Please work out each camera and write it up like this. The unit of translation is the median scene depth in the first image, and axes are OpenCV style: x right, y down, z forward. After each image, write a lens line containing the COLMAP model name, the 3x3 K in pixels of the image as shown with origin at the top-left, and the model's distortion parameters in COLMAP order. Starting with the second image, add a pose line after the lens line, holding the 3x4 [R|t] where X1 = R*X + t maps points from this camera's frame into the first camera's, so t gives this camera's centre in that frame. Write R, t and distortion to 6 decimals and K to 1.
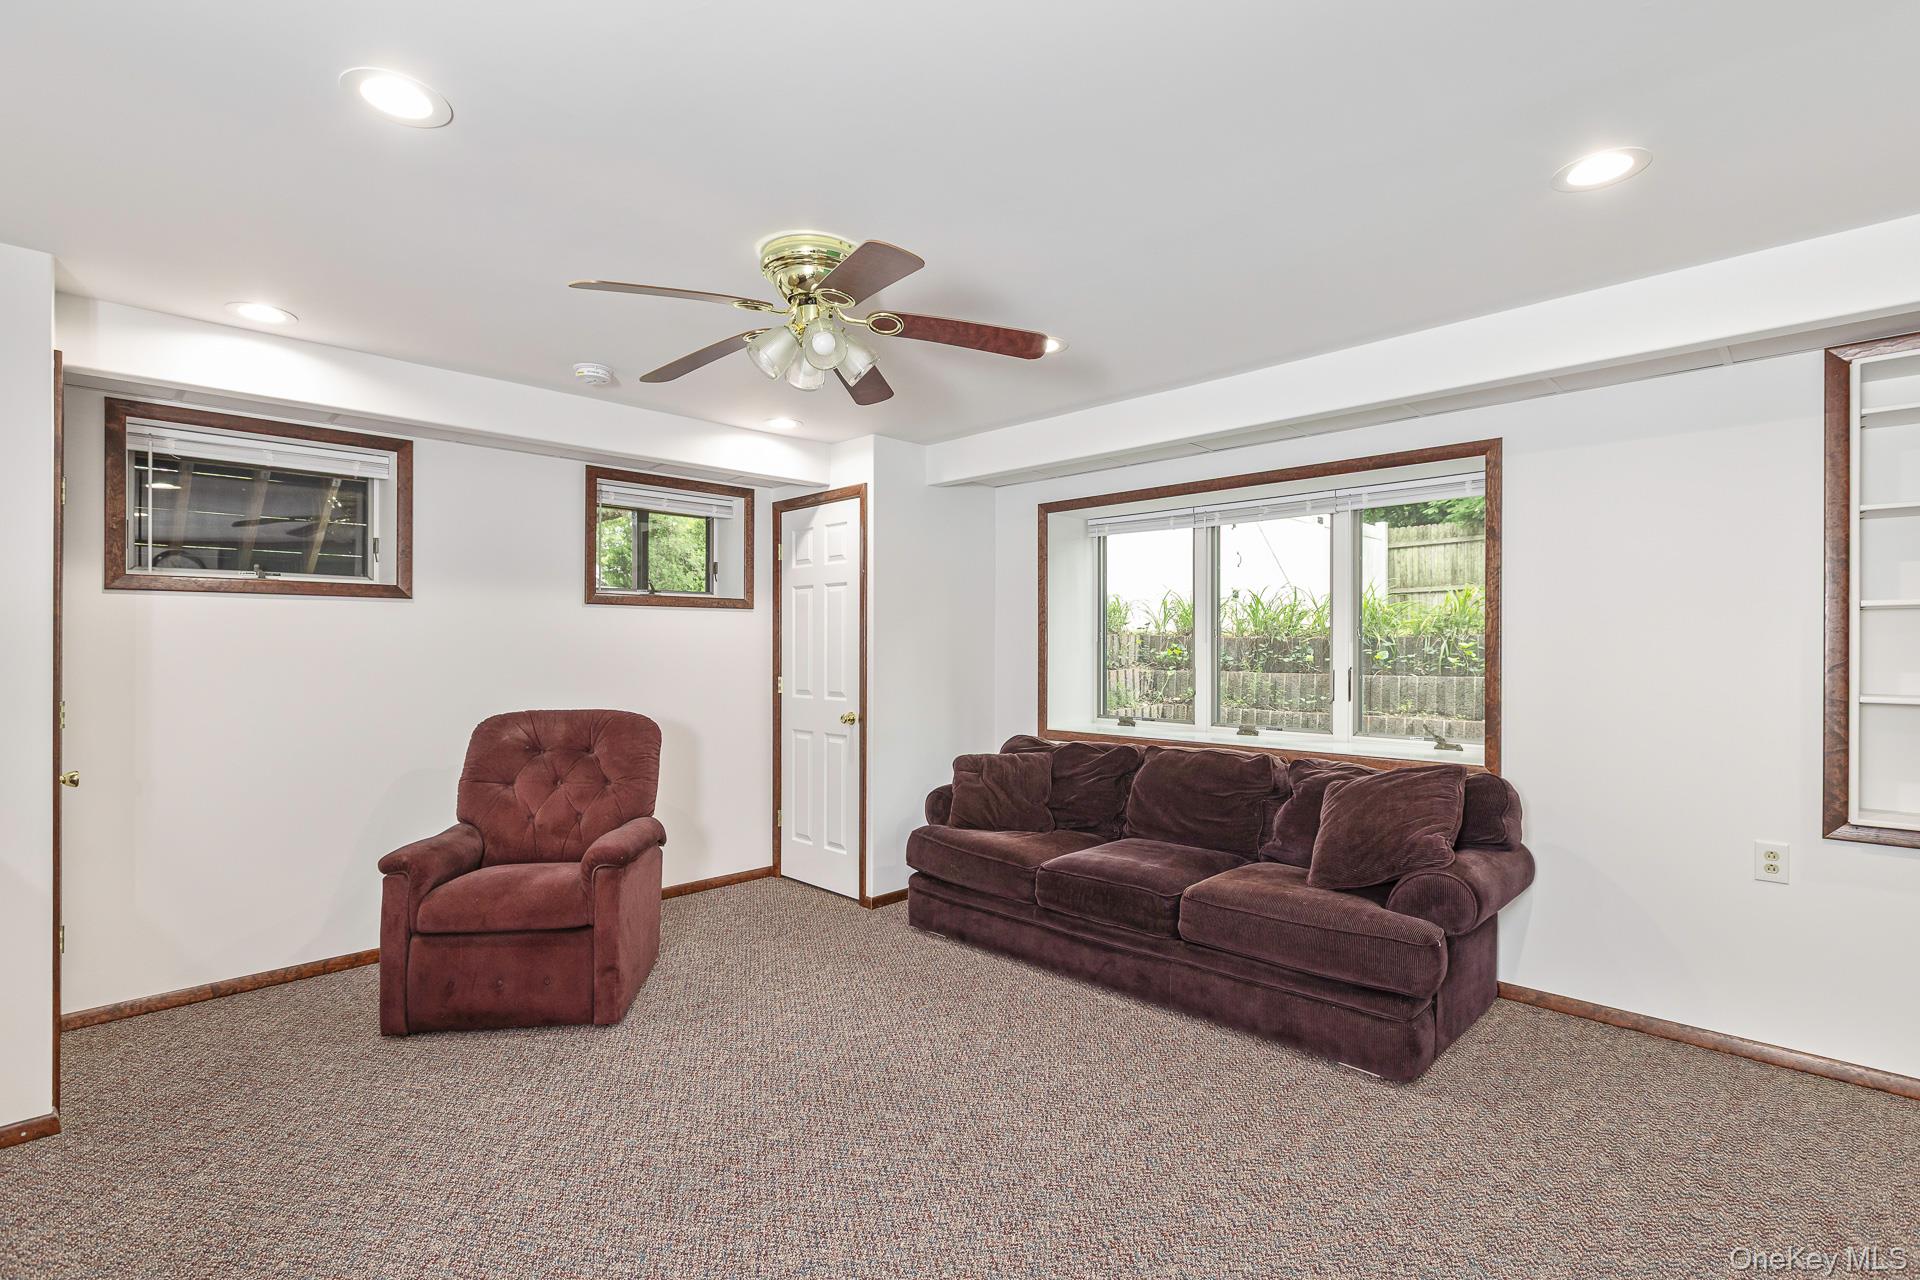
lens RADIAL K [[874.4, 0, 951.7], [0, 874.4, 643.7], [0, 0, 1]] dist [0.002896, 0.000322]
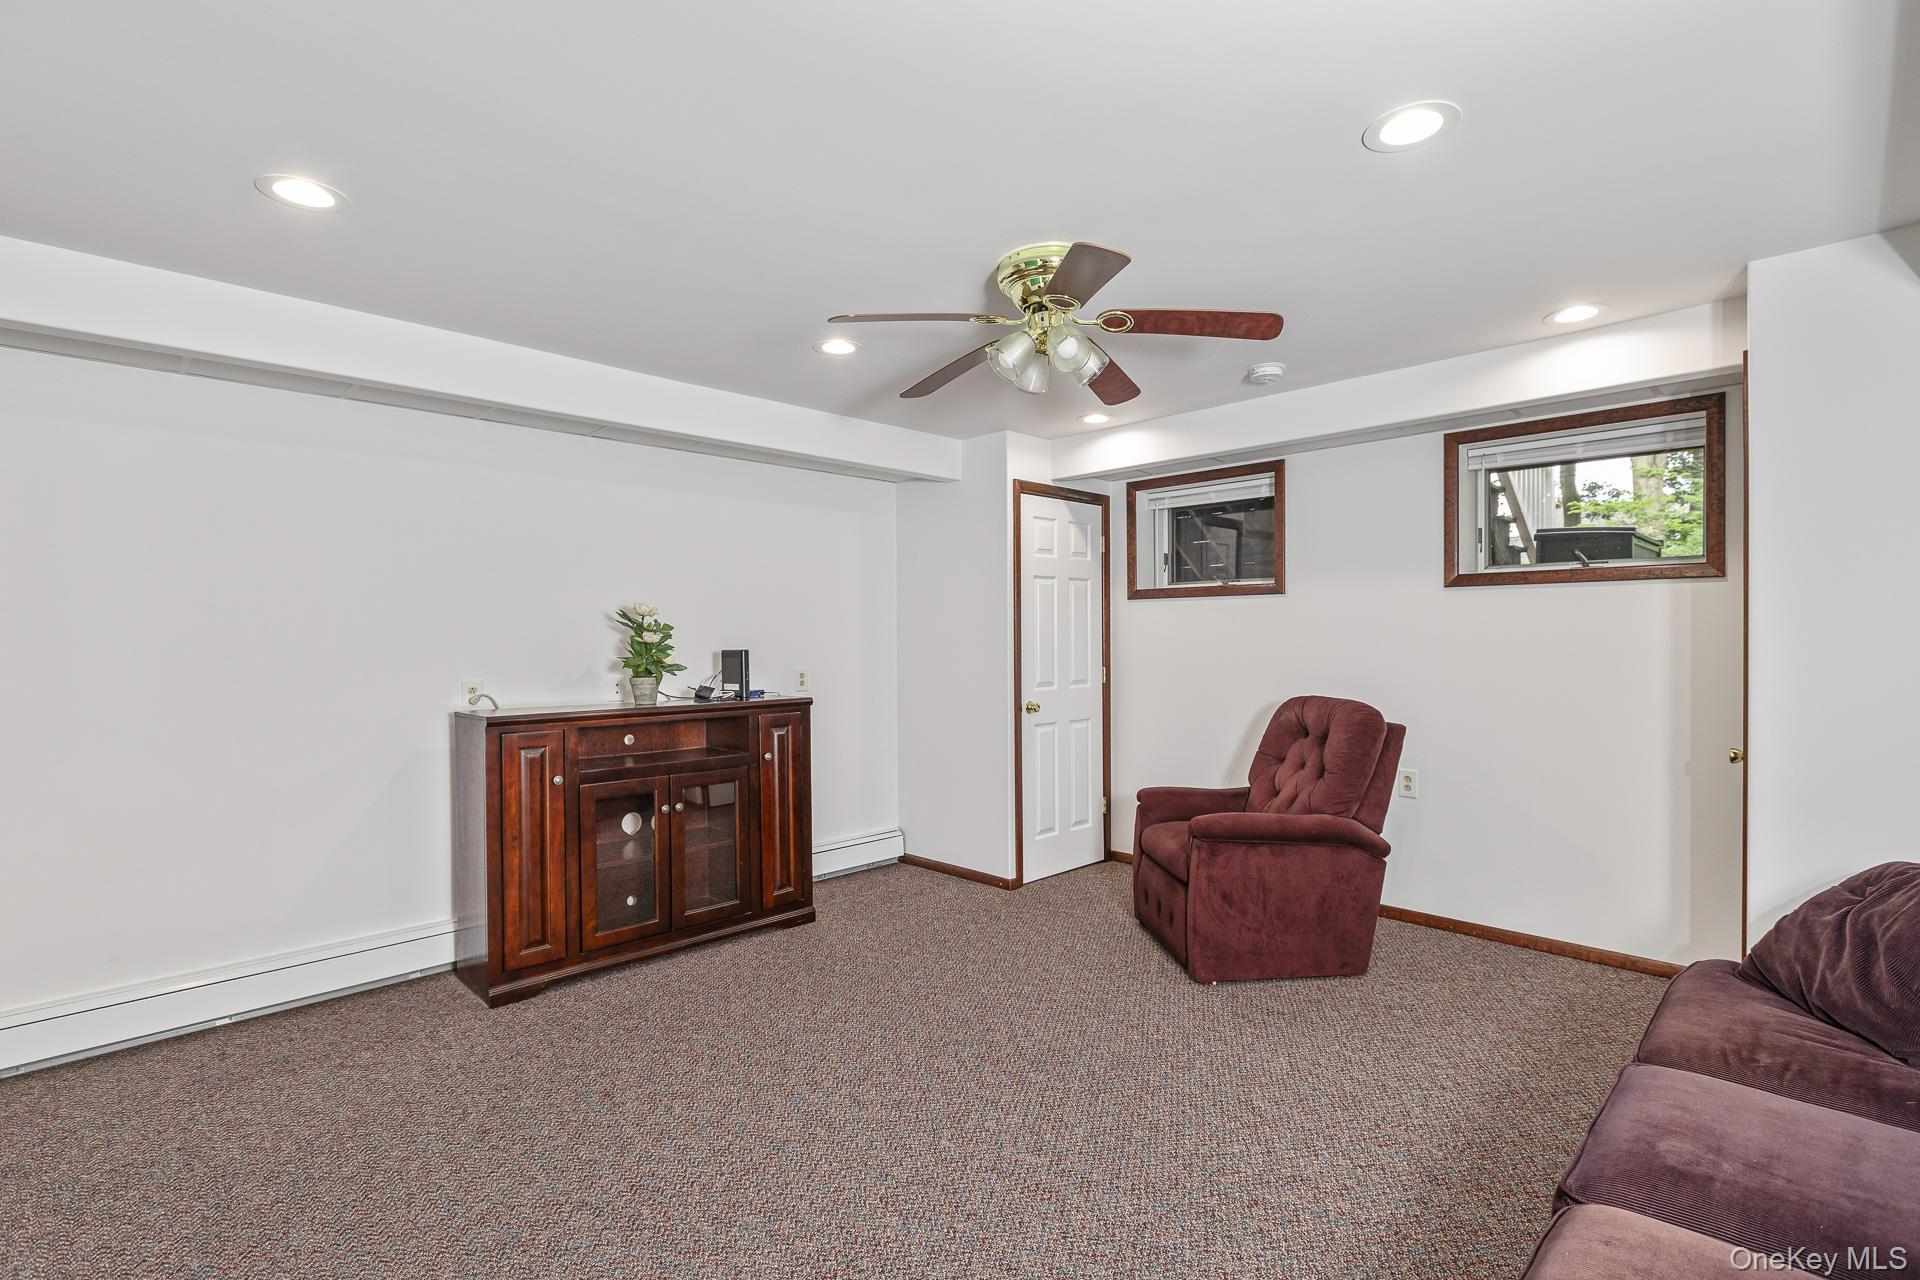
lens RADIAL K [[874.4, 0, 951.8], [0, 874.4, 643.1], [0, 0, 1]] dist [0.002896, 0.000322]
pose [[0.004864, 0.007276, -0.999962, 0.500897], [0.009583, 0.999927, 0.007322, 0.001210], [0.999942, -0.009618, 0.004794, 0.493733]]
